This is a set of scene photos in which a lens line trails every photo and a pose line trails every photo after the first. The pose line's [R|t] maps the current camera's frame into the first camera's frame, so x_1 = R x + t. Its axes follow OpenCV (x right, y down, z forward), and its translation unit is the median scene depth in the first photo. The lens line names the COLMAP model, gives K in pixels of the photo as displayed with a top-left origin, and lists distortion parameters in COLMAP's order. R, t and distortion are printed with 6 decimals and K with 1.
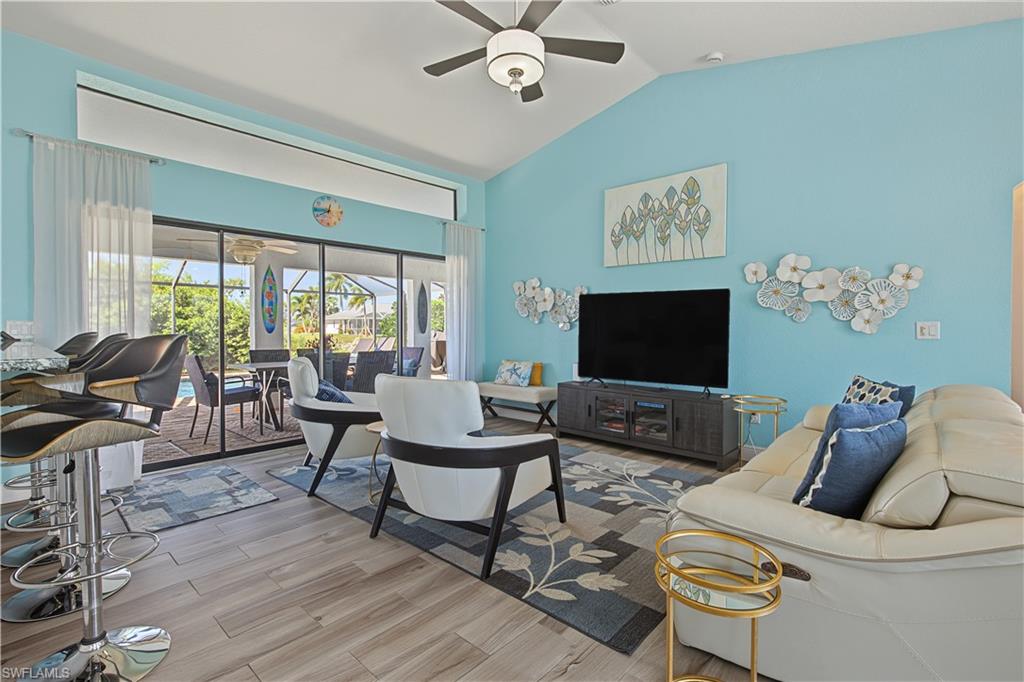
lens RADIAL K [[470.7, 0, 509.2], [0, 470.7, 336.0], [0, 0, 1]] dist [-0.005499, 0.000274]
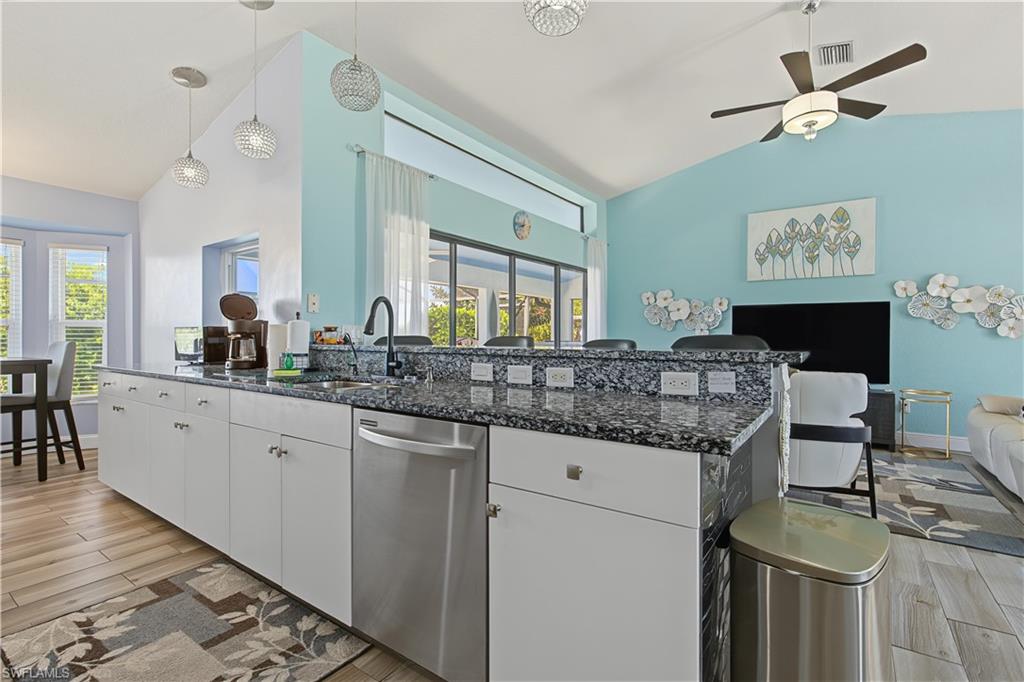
lens RADIAL K [[470.7, 0, 517.7], [0, 470.7, 339.3], [0, 0, 1]] dist [-0.005499, 0.000274]
pose [[0.992366, 0.000179, 0.123328, -0.593971], [0.001277, 0.999930, -0.011723, 0.008844], [-0.123322, 0.011791, 0.992297, -0.074532]]
